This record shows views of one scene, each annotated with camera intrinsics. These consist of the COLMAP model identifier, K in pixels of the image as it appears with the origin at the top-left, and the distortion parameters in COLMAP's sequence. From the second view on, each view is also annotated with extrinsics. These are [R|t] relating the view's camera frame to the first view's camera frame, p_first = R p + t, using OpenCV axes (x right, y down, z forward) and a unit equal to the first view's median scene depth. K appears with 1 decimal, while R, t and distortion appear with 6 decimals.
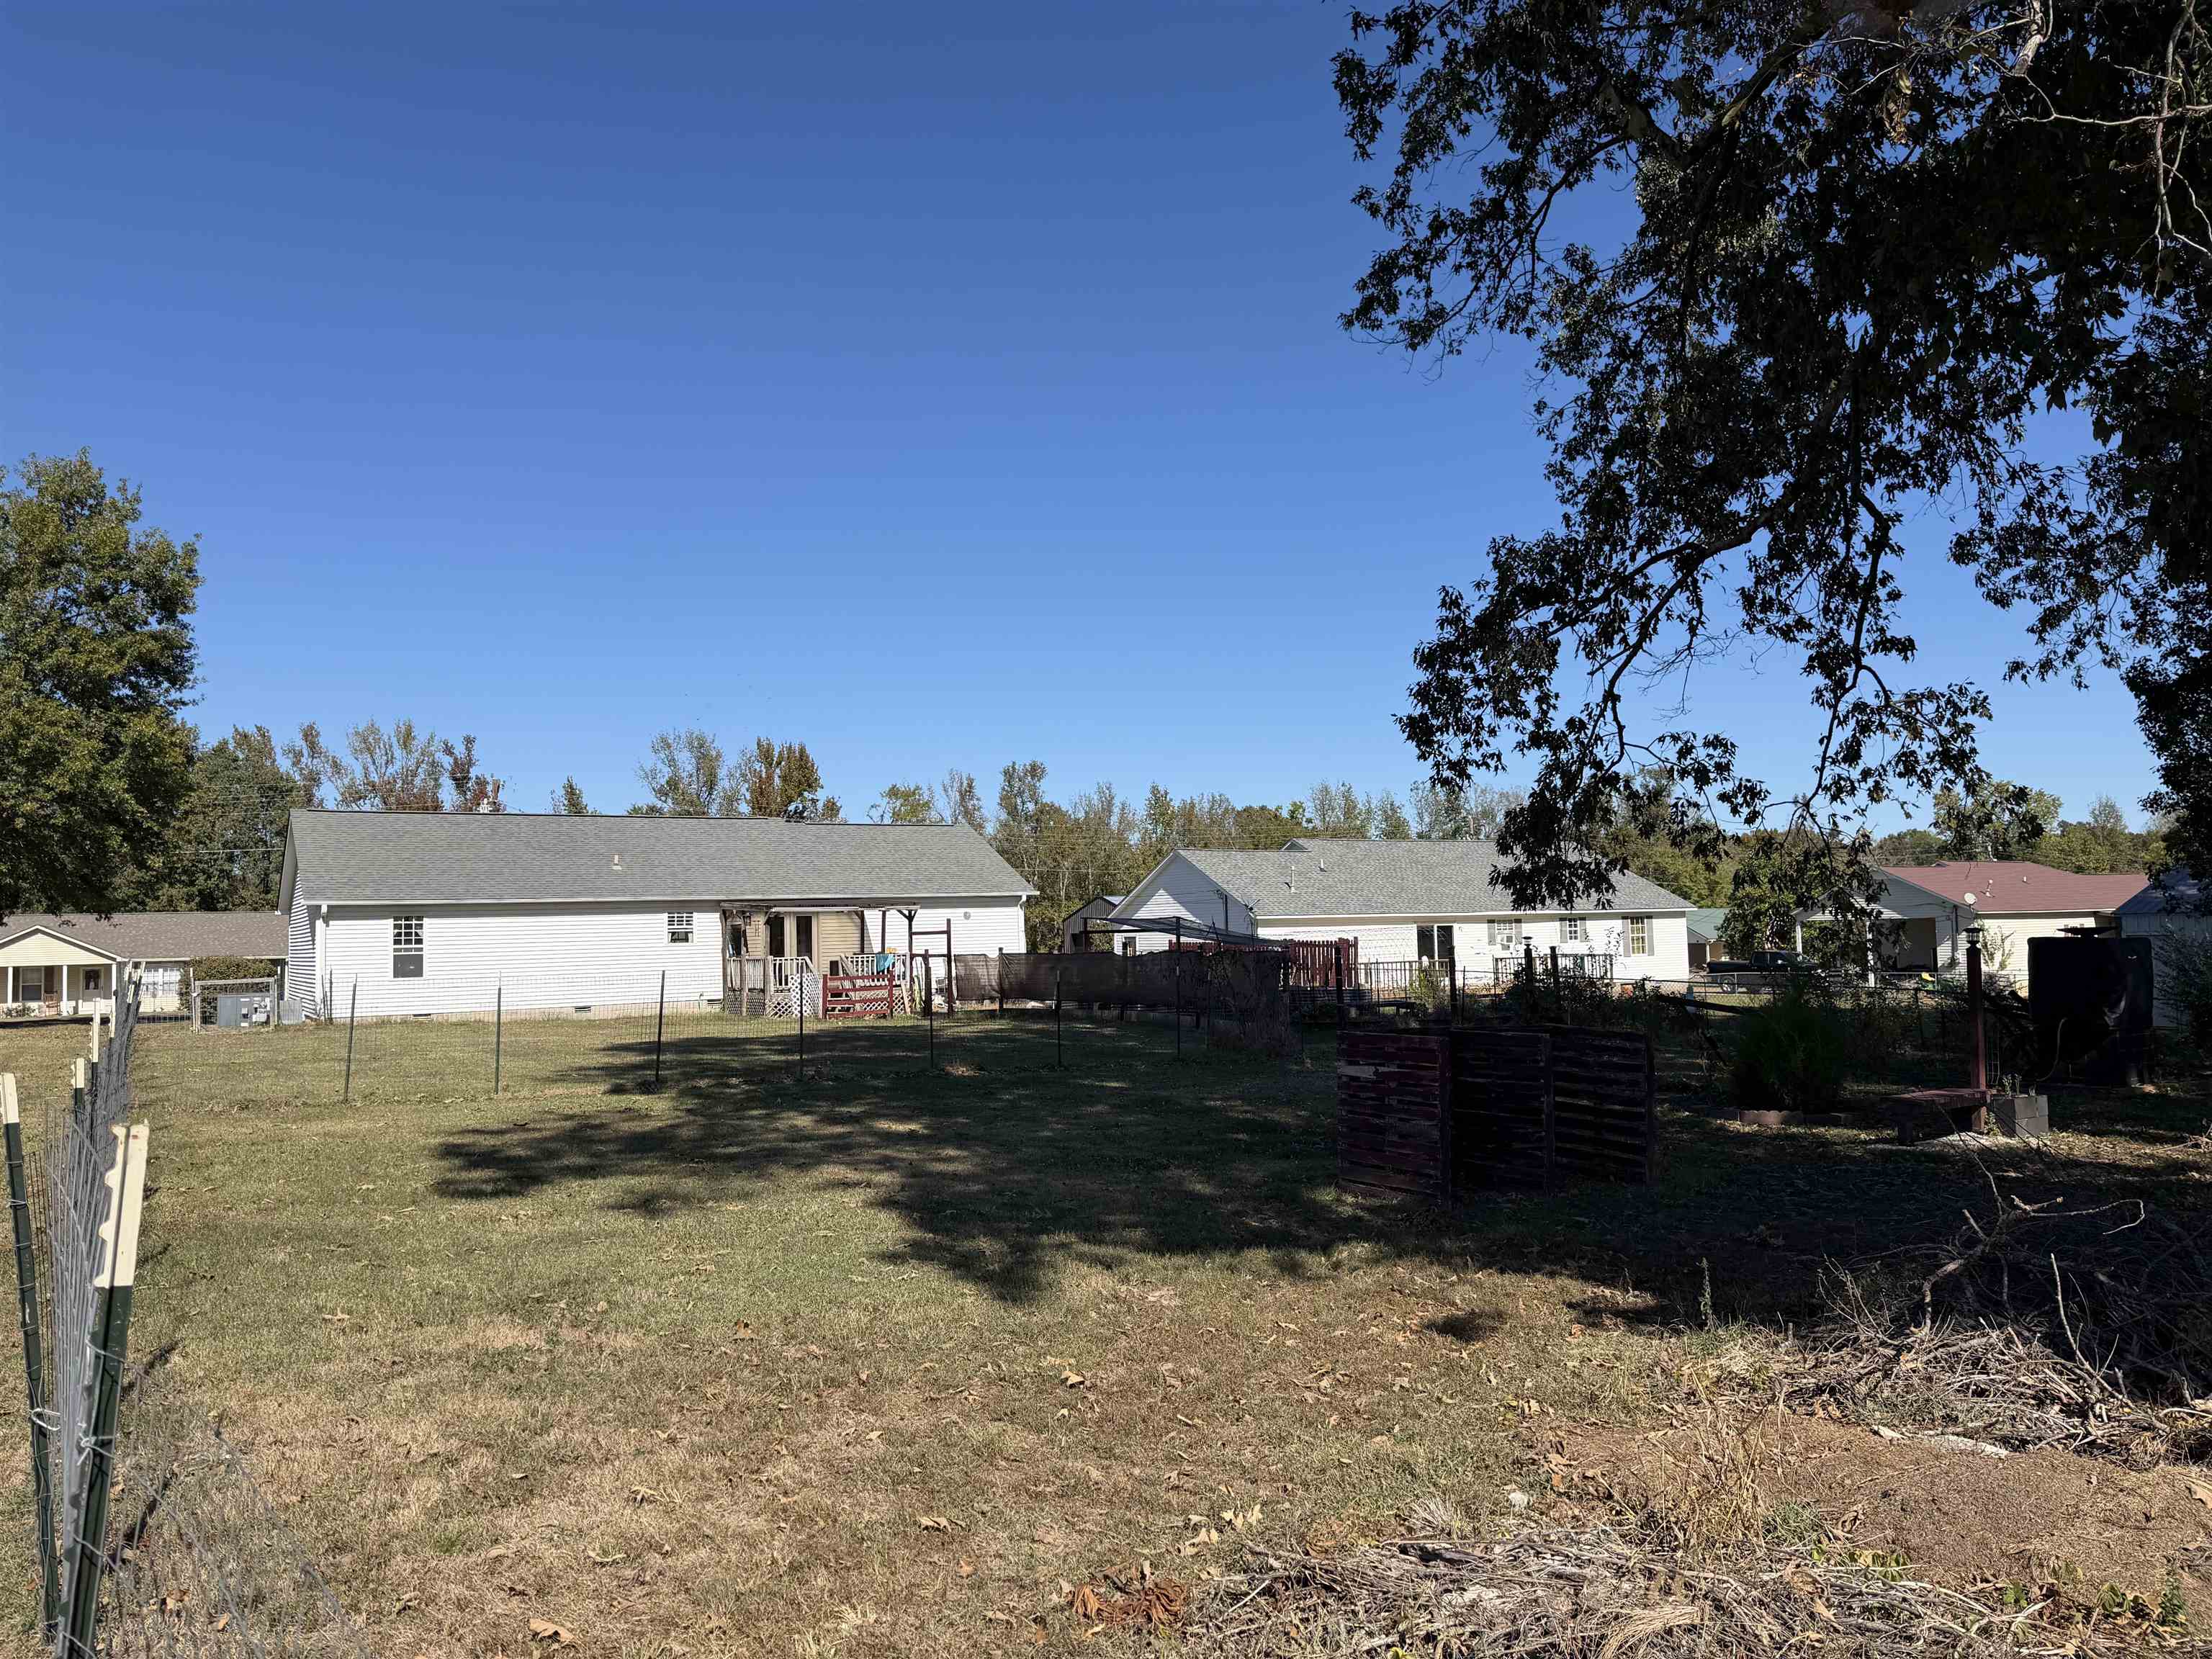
lens RADIAL K [[1548.3, 0, 1106.0], [0, 1548.3, 829.5], [0, 0, 1]] dist [0.042505, 0.000124]
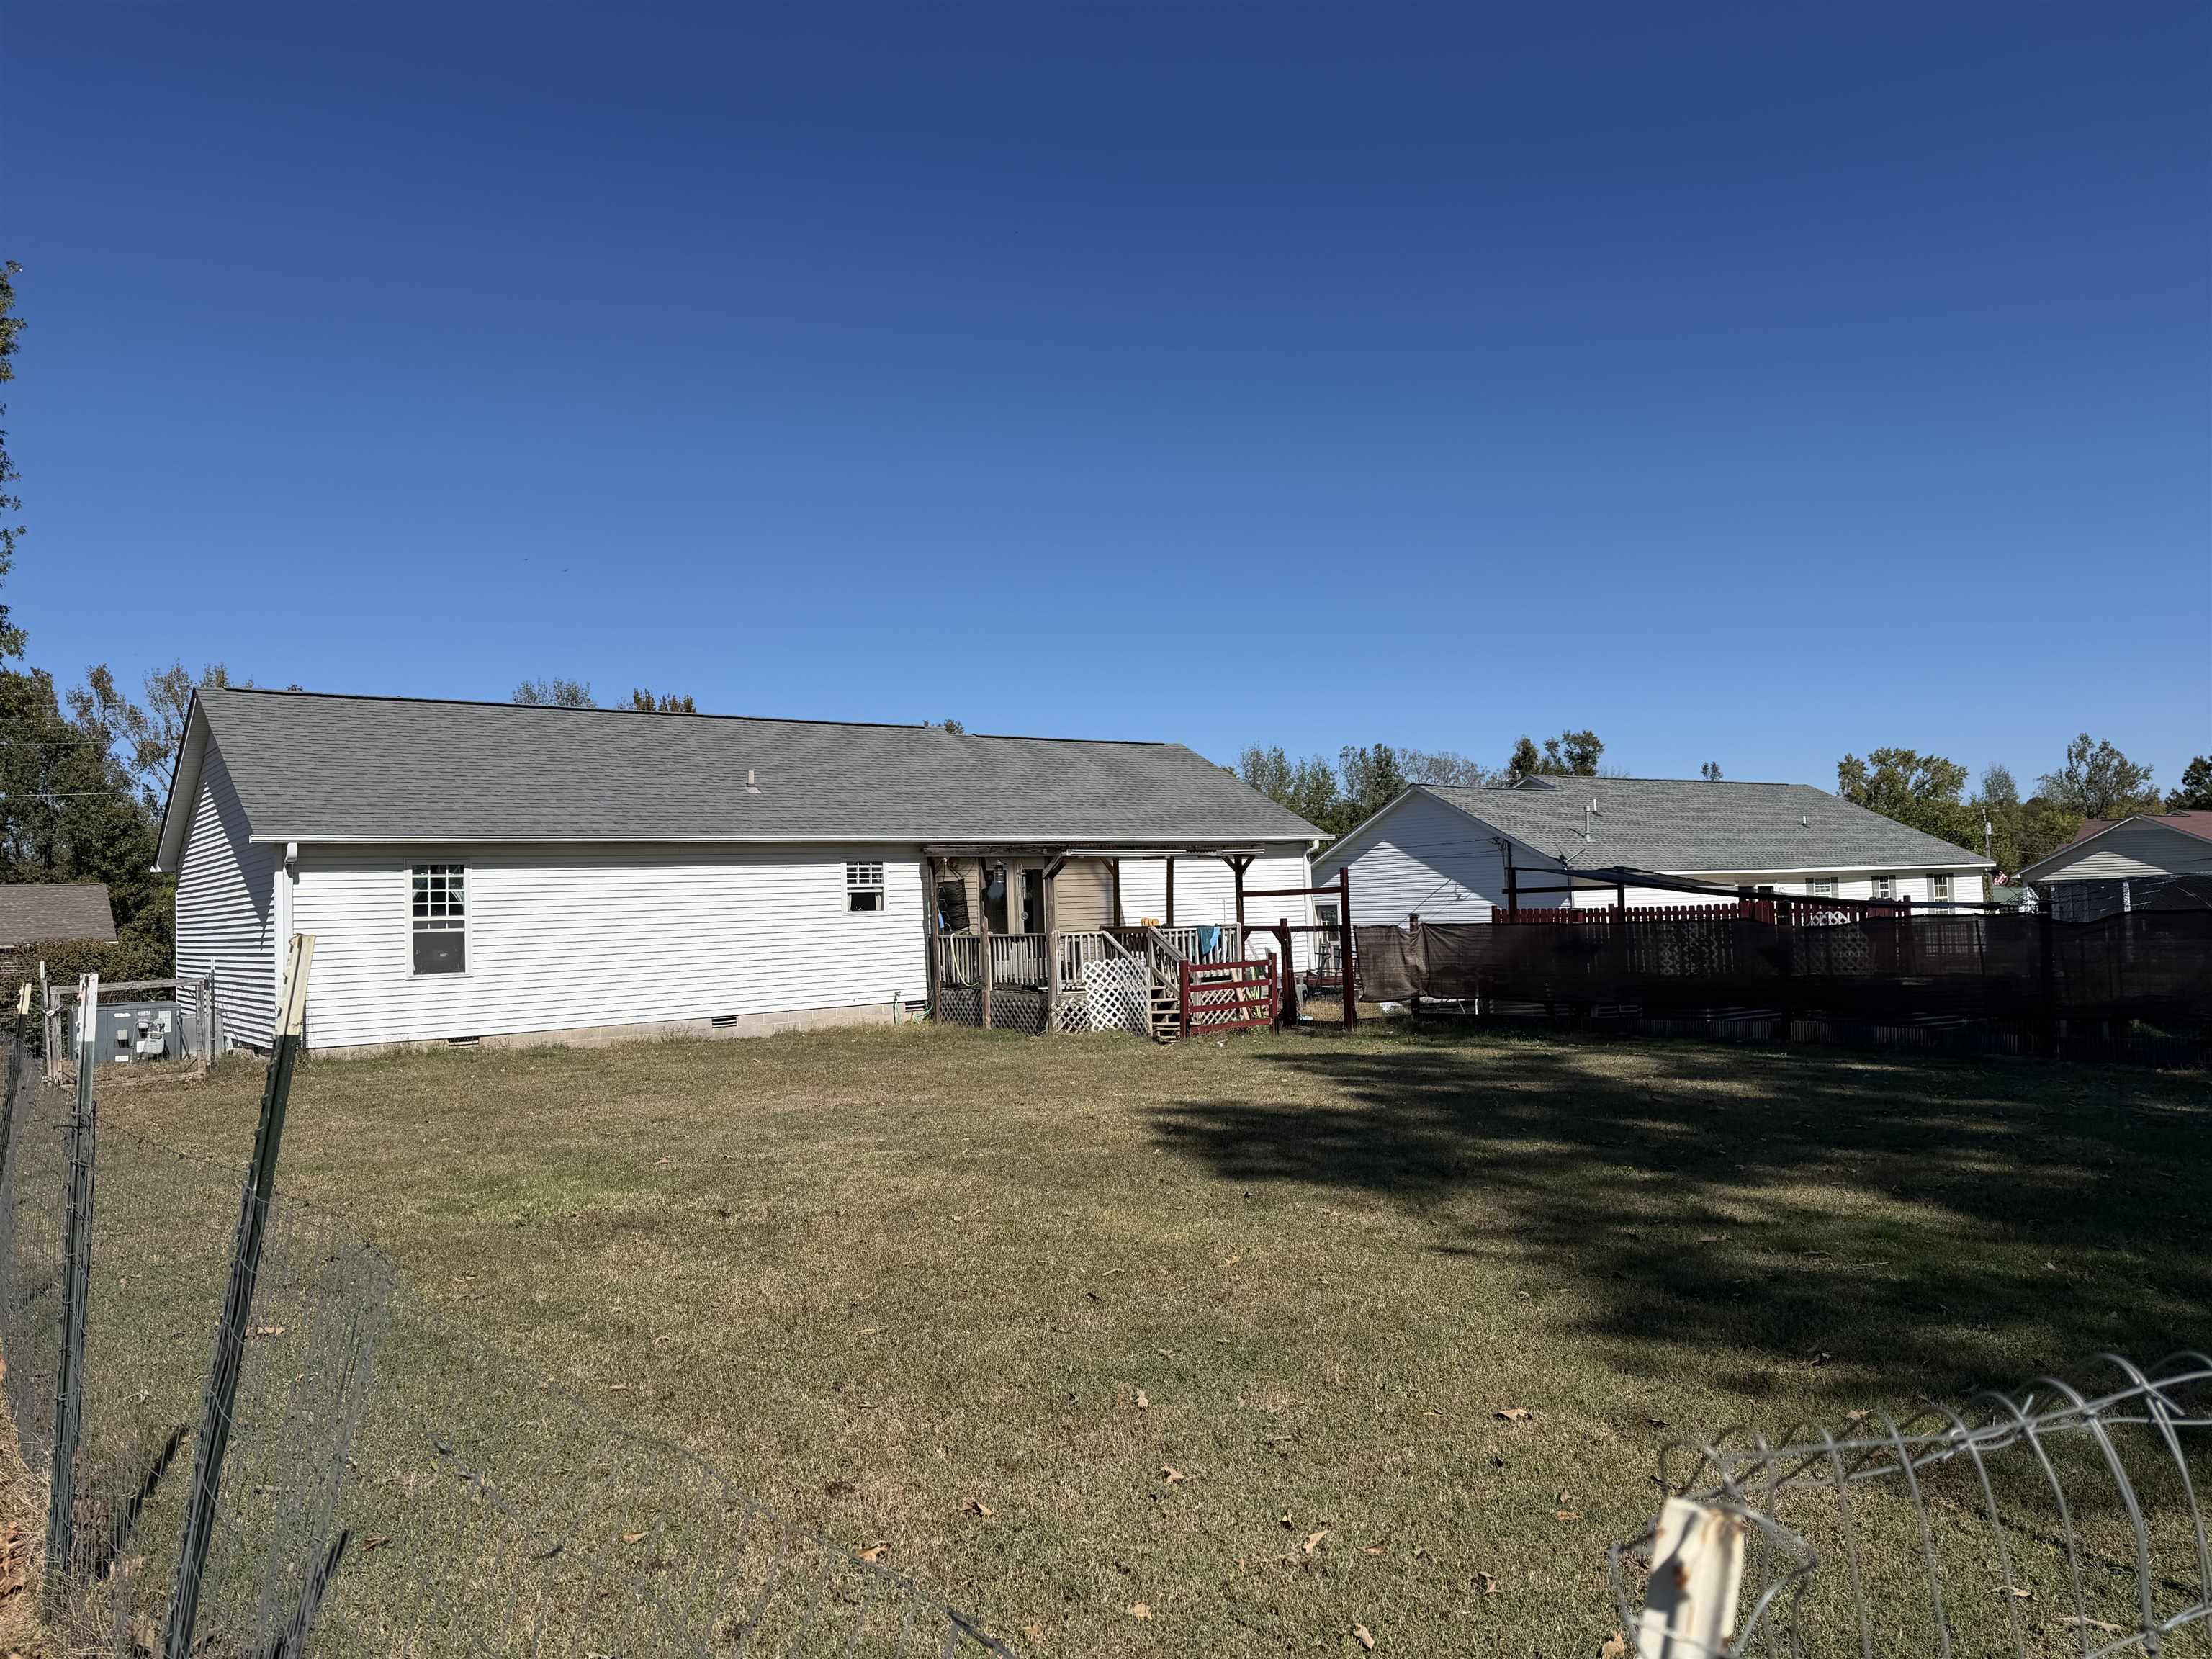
lens RADIAL K [[1538.7, 0, 1106.0], [0, 1538.7, 829.5], [0, 0, 1]] dist [0.049461, -0.003773]
pose [[0.993895, -0.001360, 0.110322, -0.248388], [-0.000210, 0.999899, 0.014224, 0.031990], [-0.110331, -0.014161, 0.993794, 0.383314]]
